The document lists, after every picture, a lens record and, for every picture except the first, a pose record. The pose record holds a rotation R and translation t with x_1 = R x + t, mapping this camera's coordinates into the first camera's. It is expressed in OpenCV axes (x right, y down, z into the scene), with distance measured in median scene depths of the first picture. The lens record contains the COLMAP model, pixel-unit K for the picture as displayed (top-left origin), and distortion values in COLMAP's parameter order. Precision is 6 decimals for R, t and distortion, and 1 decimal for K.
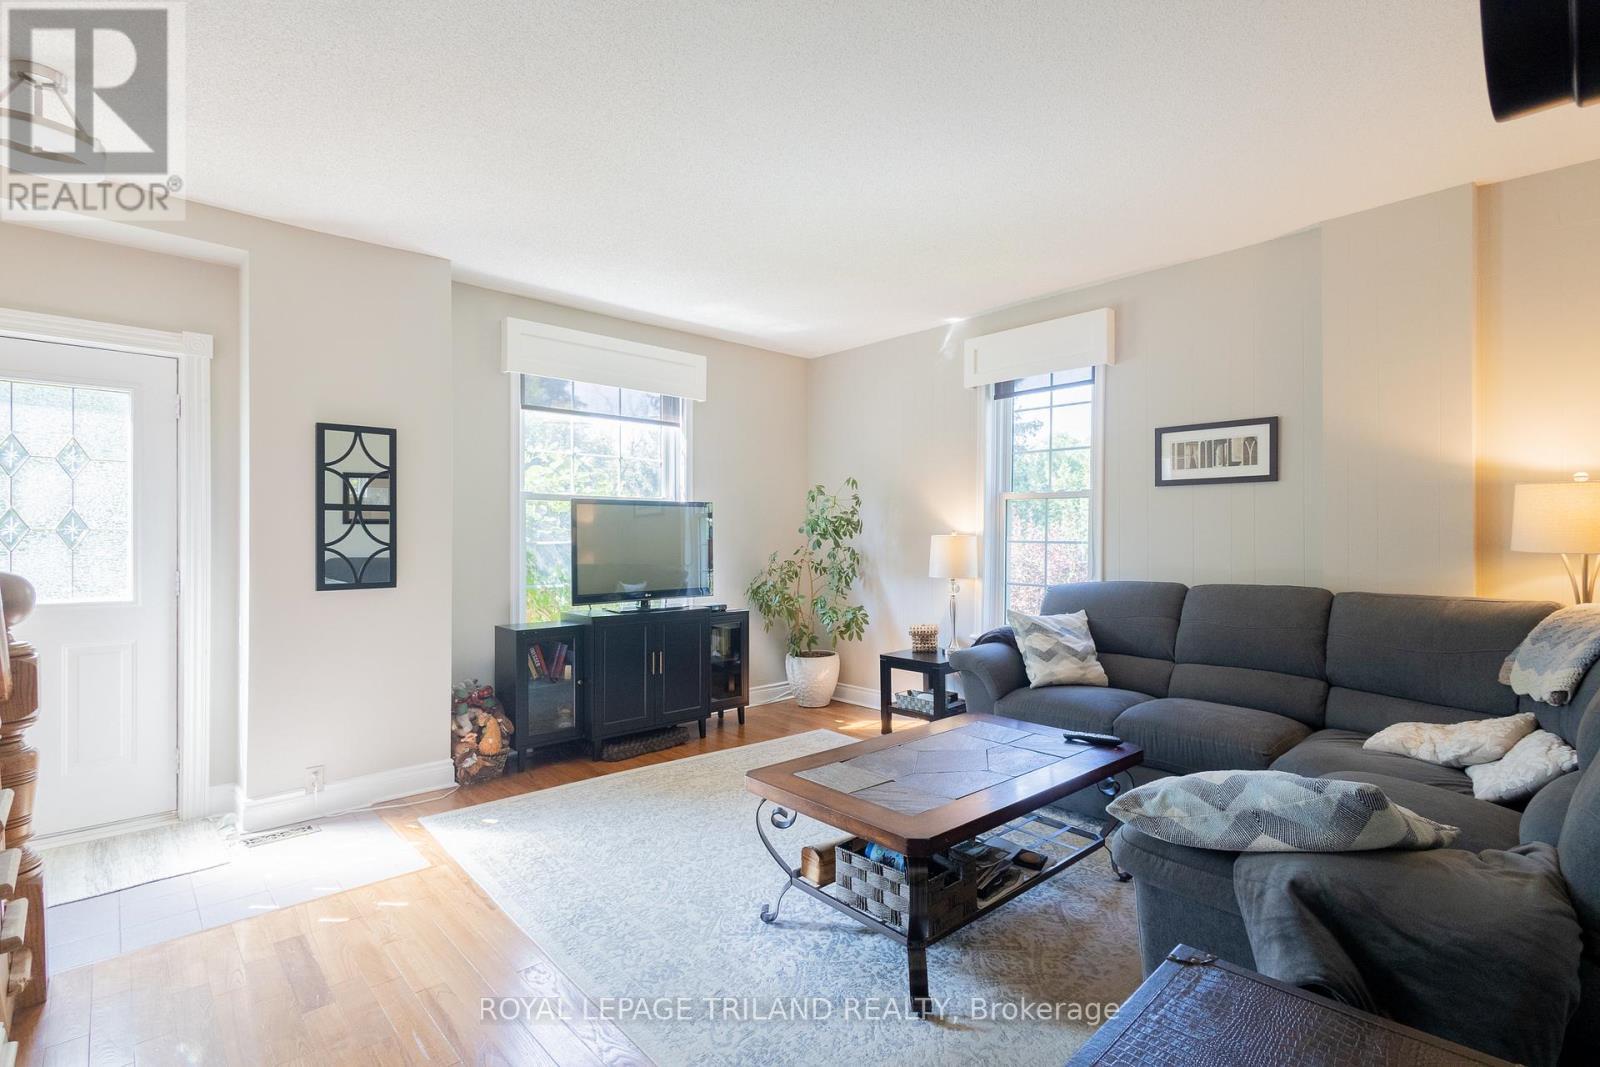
lens RADIAL K [[735.0, 0, 800.0], [0, 735.0, 533.5], [0, 0, 1]] dist [0.000672, 0.000131]
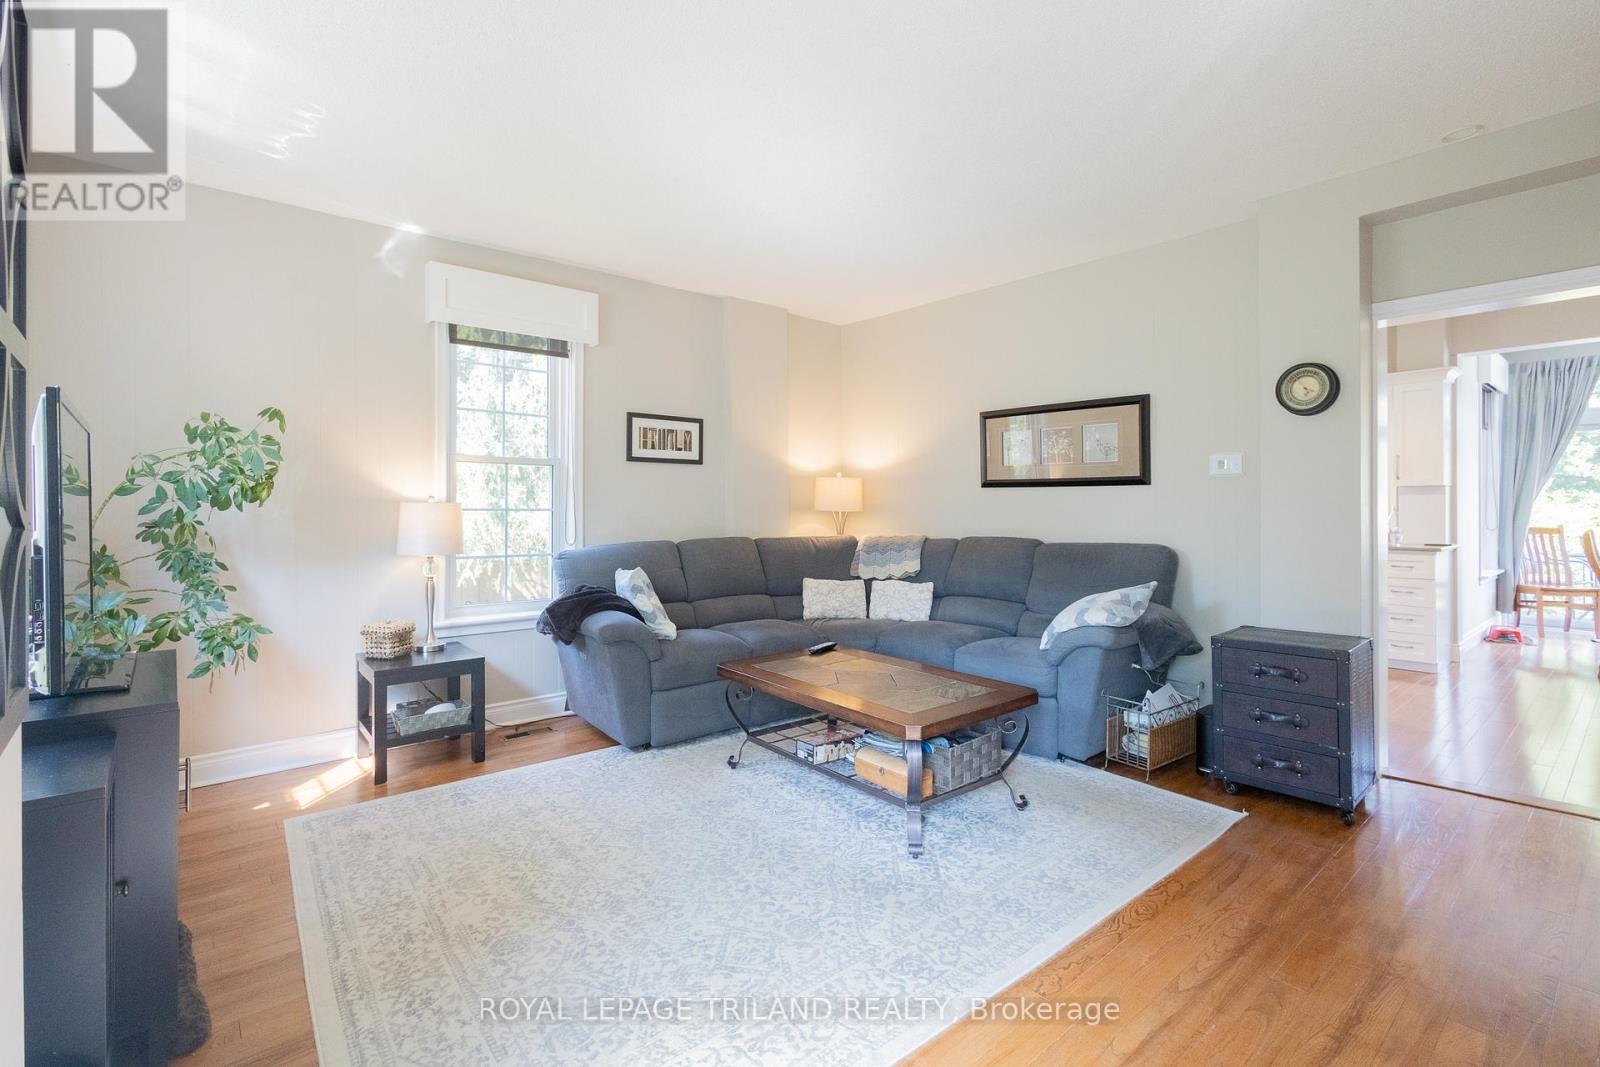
lens RADIAL K [[726.7, 0, 803.2], [0, 726.7, 506.0], [0, 0, 1]] dist [0.000005, 0.000030]
pose [[0.054077, 0.001943, 0.998535, -0.694077], [-0.000867, 0.999998, -0.001899, 0.010003], [-0.998536, -0.000763, 0.054079, 0.688373]]
